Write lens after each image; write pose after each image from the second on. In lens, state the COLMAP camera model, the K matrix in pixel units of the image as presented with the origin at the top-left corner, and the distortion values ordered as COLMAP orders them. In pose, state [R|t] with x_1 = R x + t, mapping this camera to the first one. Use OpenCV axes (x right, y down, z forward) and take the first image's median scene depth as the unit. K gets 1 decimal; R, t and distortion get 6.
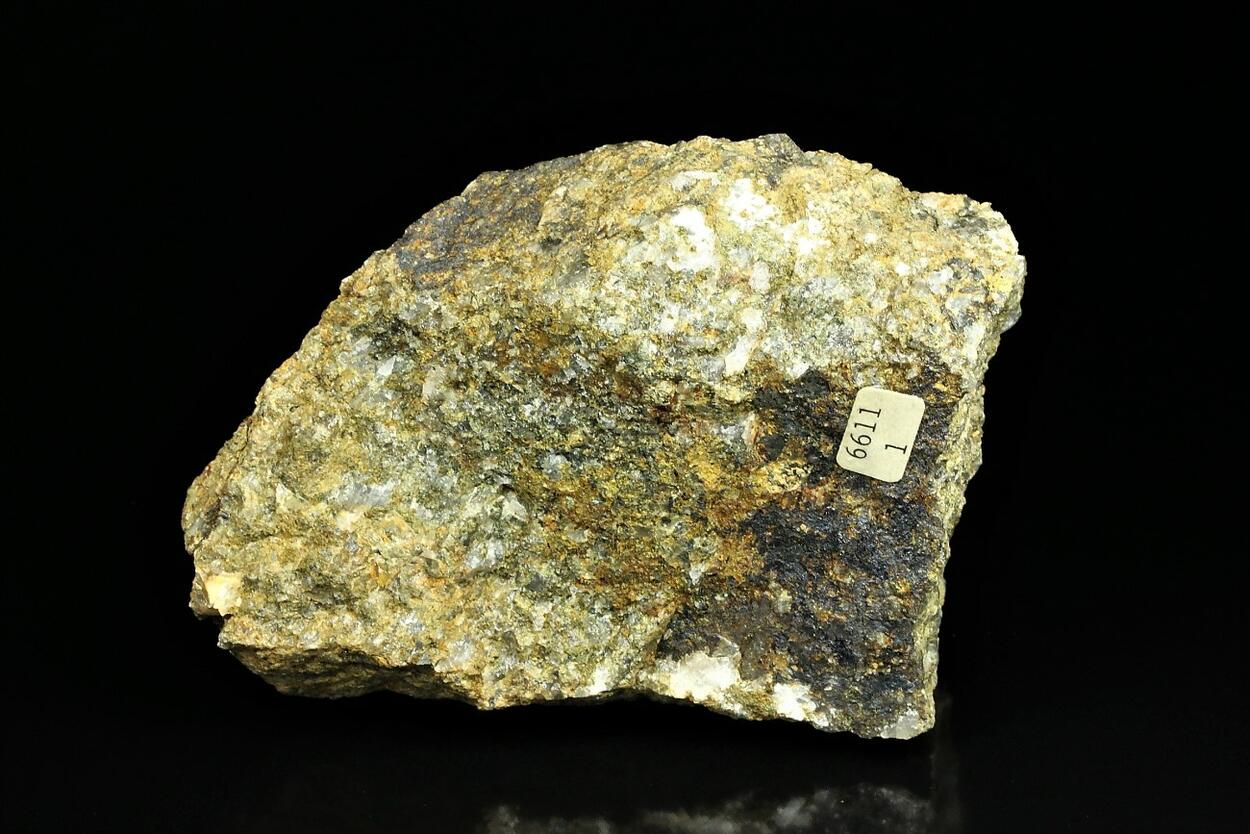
lens RADIAL K [[3566.7, 0, 624.6], [0, 3566.7, 416.6], [0, 0, 1]] dist [-0.057615, 0.000000]
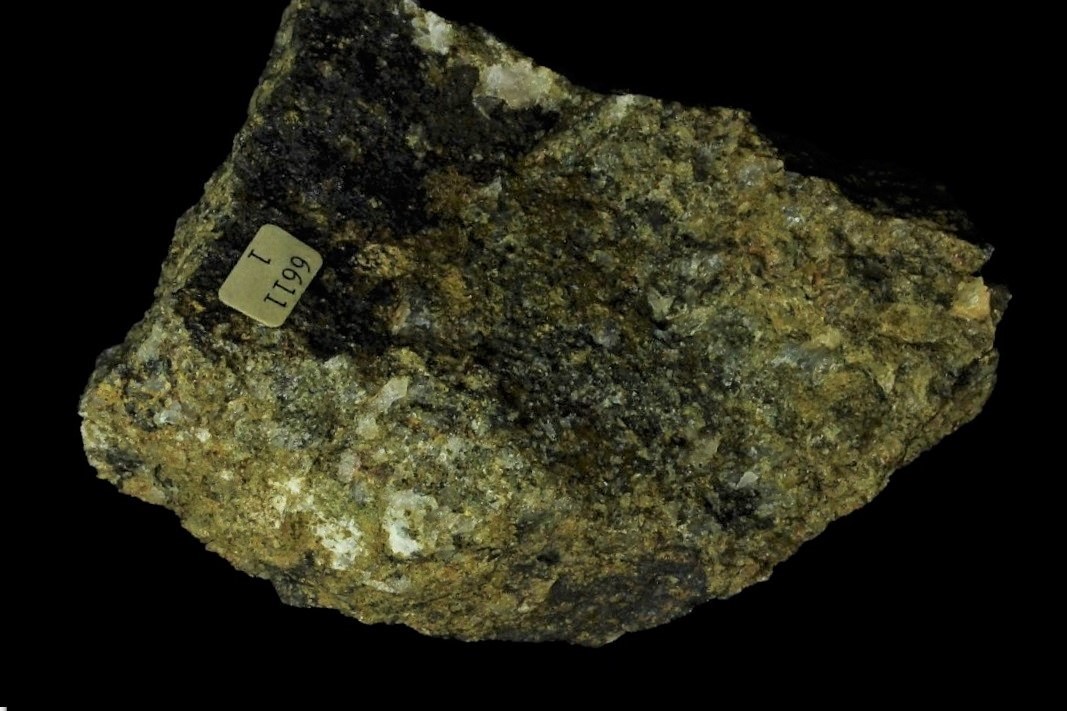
lens RADIAL K [[3044.5, 0, 533.2], [0, 3044.5, 354.8], [0, 0, 1]] dist [-0.057615, 0.000000]
pose [[-0.963641, -0.266962, -0.011329, 0.007322], [0.266961, -0.963706, 0.001569, 0.002019], [-0.011337, -0.001513, 0.999935, 0.179009]]
